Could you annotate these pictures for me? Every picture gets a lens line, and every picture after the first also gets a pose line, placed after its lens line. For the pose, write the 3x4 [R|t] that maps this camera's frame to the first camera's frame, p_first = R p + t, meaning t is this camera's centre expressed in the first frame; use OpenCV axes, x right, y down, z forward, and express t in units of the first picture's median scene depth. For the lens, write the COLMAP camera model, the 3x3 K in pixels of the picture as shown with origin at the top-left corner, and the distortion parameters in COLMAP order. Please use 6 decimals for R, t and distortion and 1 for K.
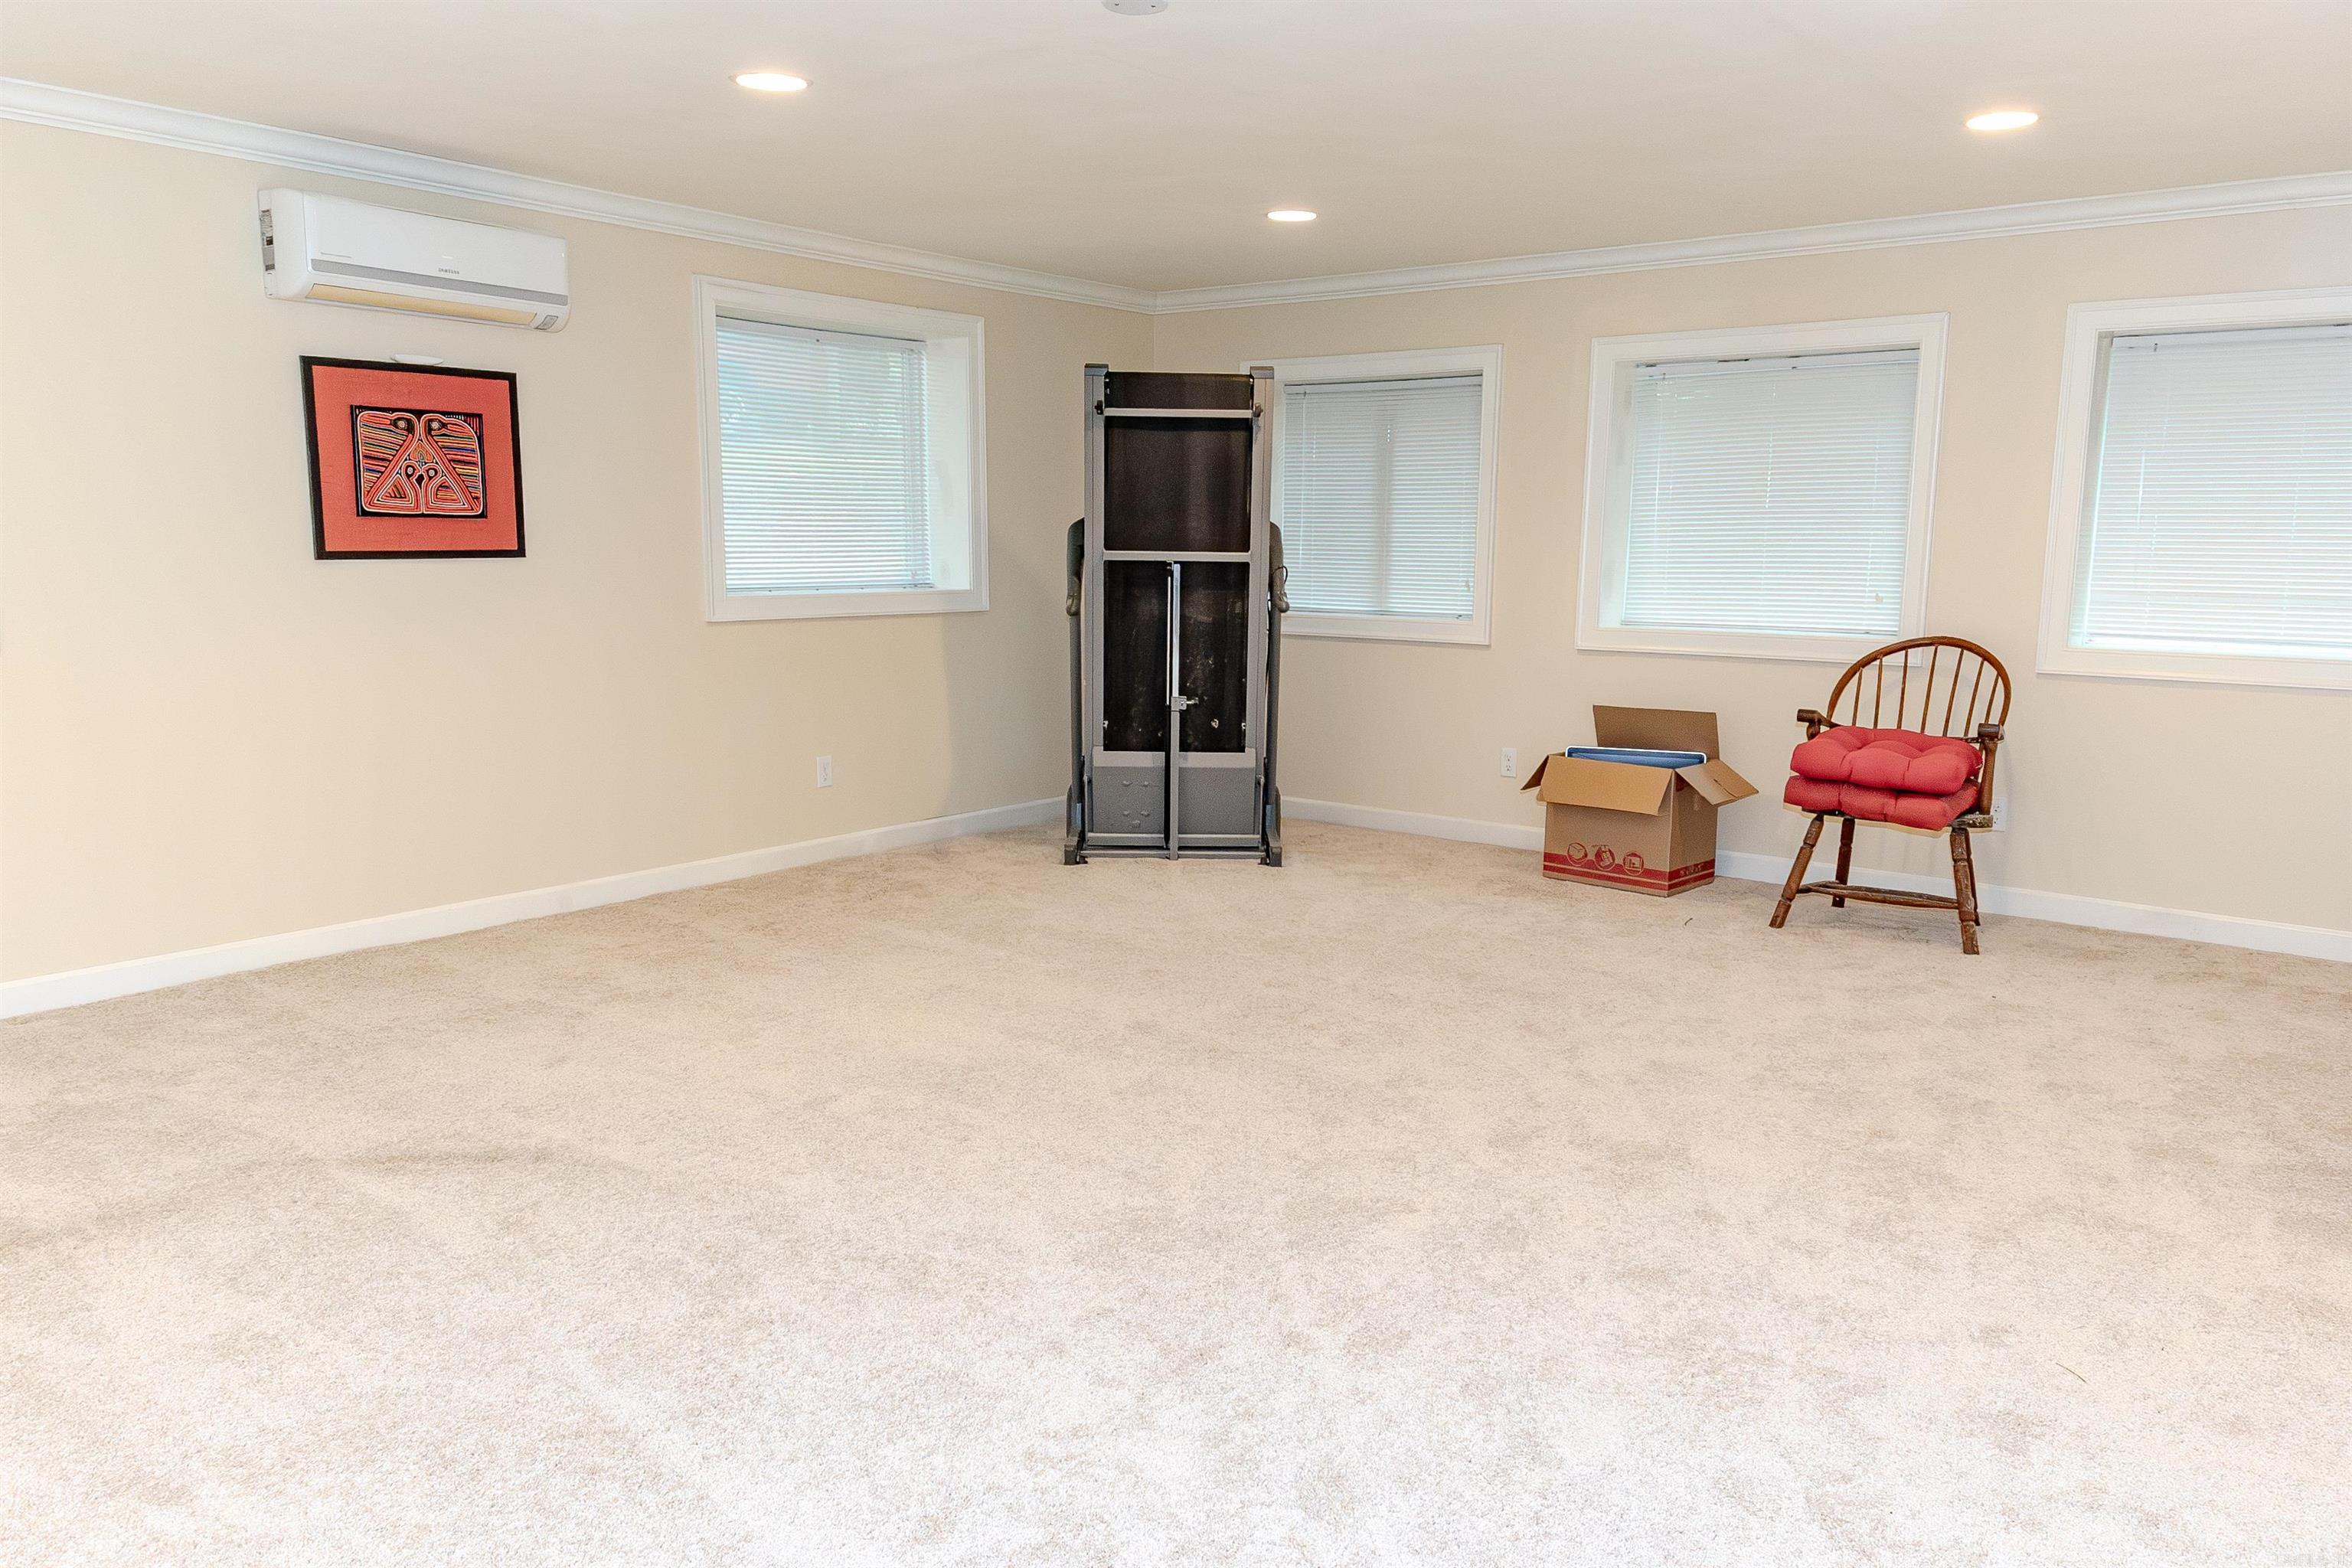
lens RADIAL K [[1686.7, 0, 1176.0], [0, 1686.7, 784.0], [0, 0, 1]] dist [0.013893, 0.003711]
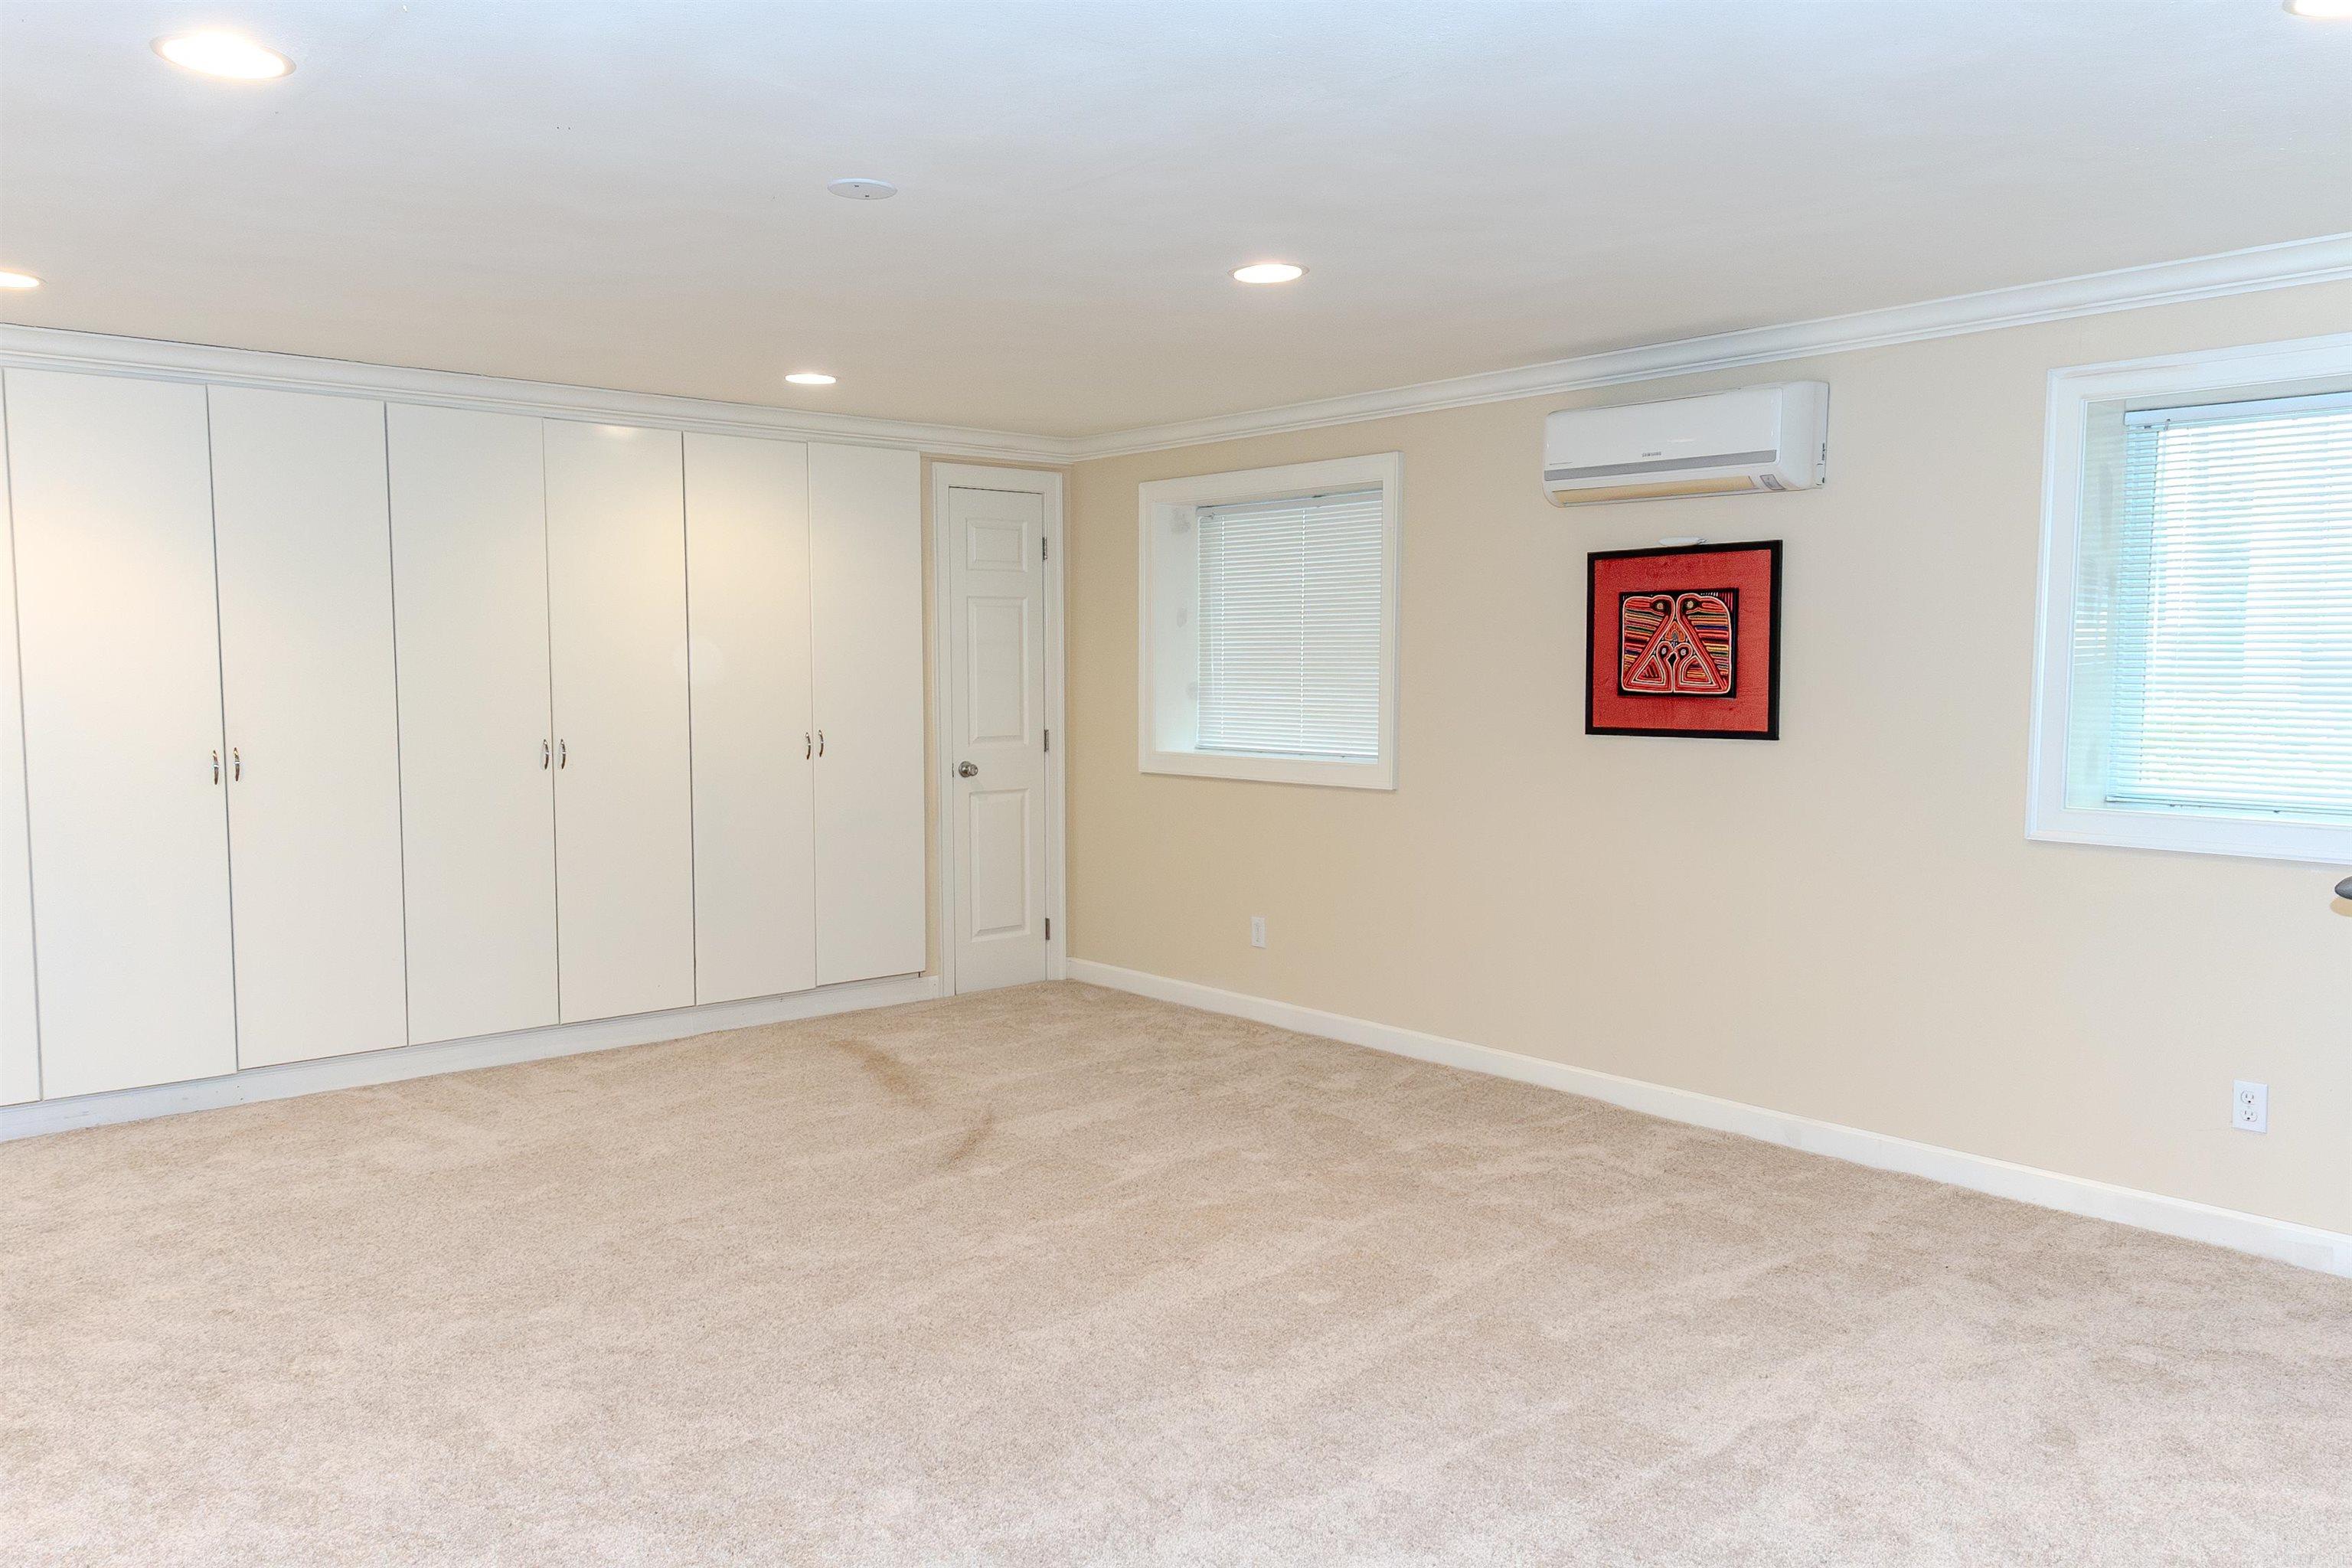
lens RADIAL K [[1686.7, 0, 1176.0], [0, 1686.7, 784.0], [0, 0, 1]] dist [0.013893, 0.003711]
pose [[-0.186166, 0.060627, -0.980646, 0.575469], [-0.151057, 0.984461, 0.089539, -0.147258], [0.970837, 0.164803, -0.174115, 0.871188]]
